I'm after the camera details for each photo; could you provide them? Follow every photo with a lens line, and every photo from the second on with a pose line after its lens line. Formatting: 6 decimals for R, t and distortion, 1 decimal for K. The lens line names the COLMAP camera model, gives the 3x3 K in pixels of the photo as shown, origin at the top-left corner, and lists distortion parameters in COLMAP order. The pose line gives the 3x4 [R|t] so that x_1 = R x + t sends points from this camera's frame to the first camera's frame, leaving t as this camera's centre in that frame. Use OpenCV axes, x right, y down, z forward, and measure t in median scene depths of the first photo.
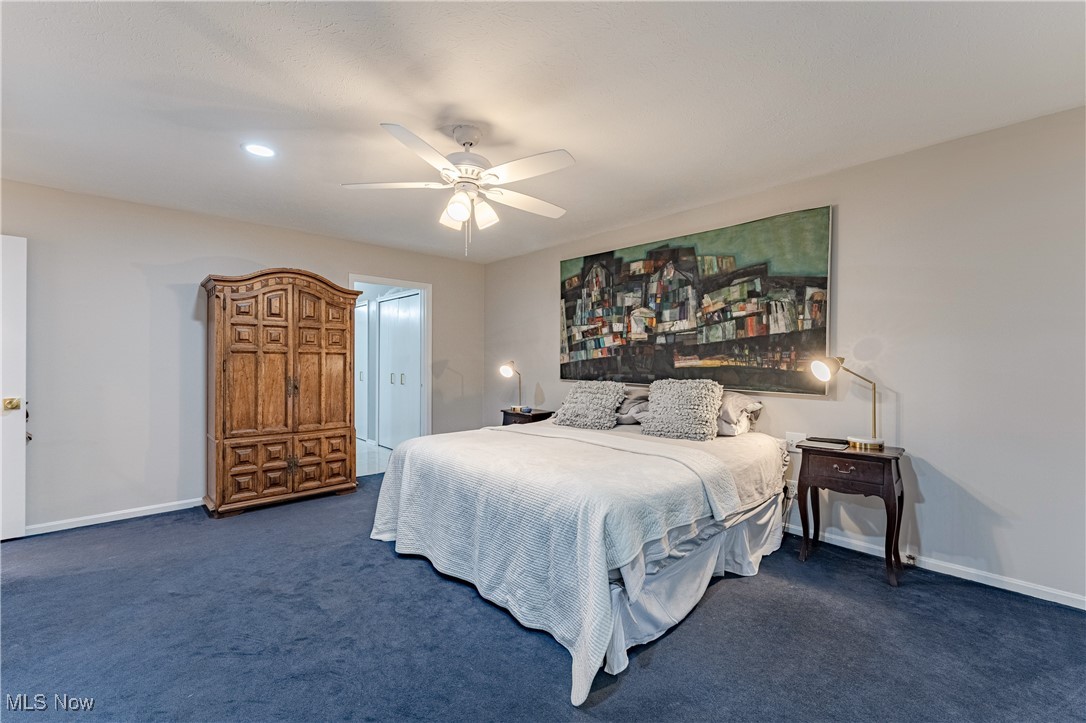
lens RADIAL K [[457.2, 0, 543.0], [0, 457.2, 361.5], [0, 0, 1]] dist [-0.001212, -0.000269]
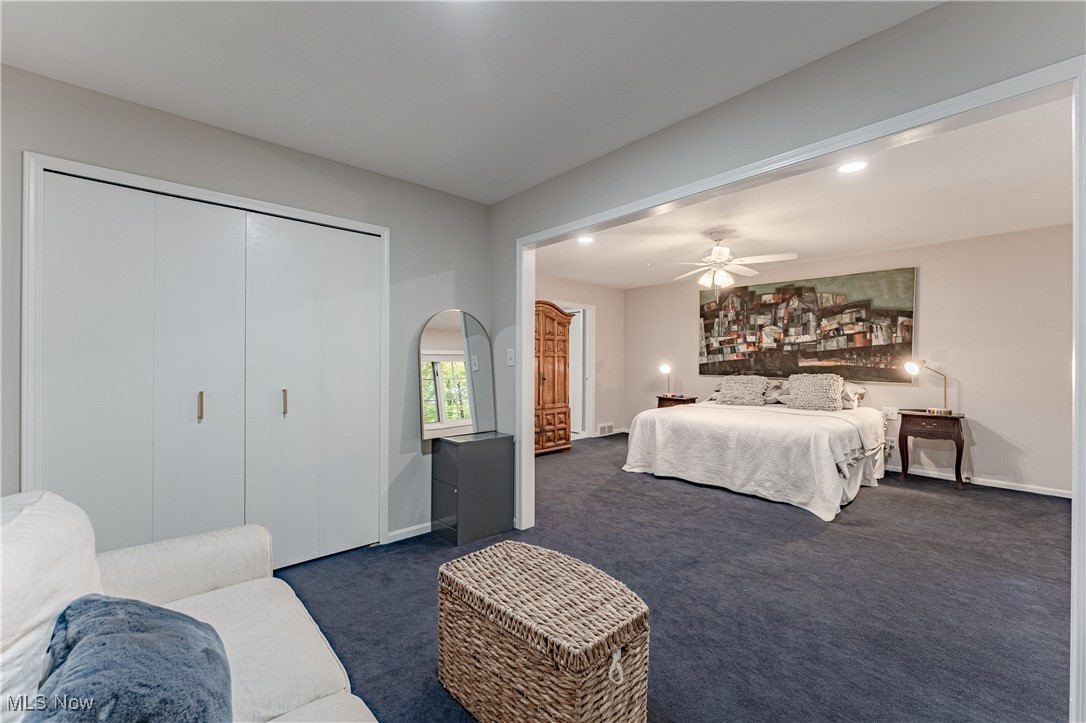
lens RADIAL K [[448.9, 0, 543.0], [0, 448.9, 361.5], [0, 0, 1]] dist [-0.001432, 0.000059]
pose [[0.999886, 0.001031, -0.015058, -0.542964], [-0.001007, 0.999998, 0.001650, -0.004561], [0.015060, -0.001635, 0.999885, -0.500545]]
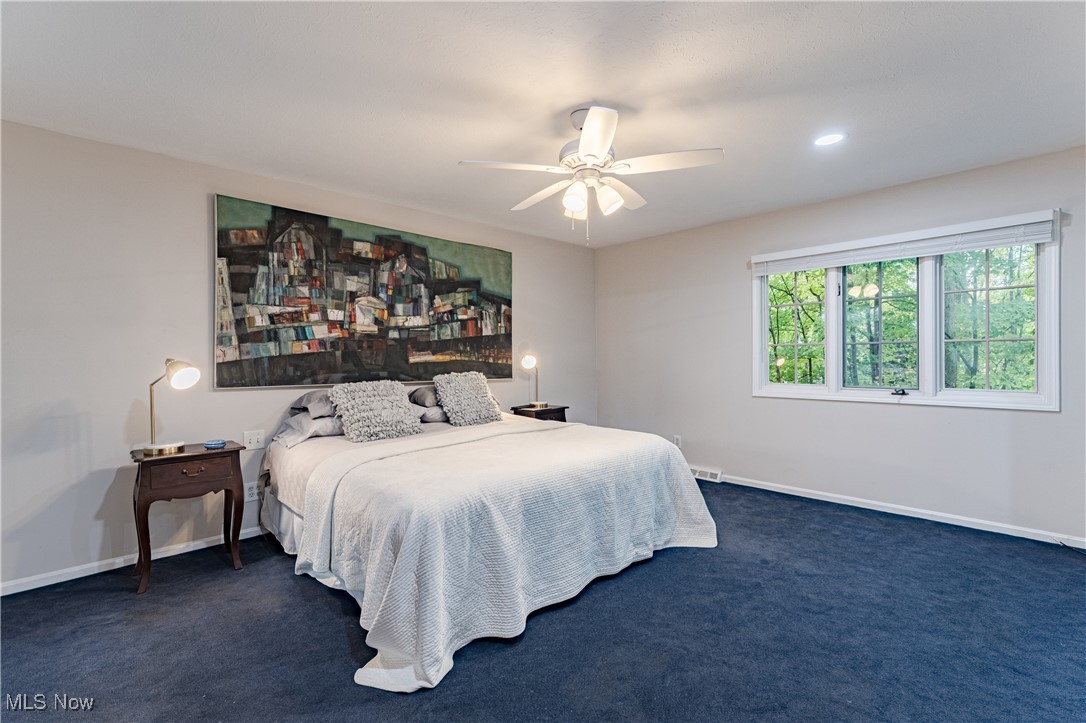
lens RADIAL K [[492.5, 0, 543.0], [0, 492.5, 361.5], [0, 0, 1]] dist [0.000911, 0.000029]
pose [[-0.010364, -0.012639, 0.999866, -0.801550], [0.007754, 0.999889, 0.012720, -0.001628], [-0.999916, 0.007885, -0.010264, 0.734440]]
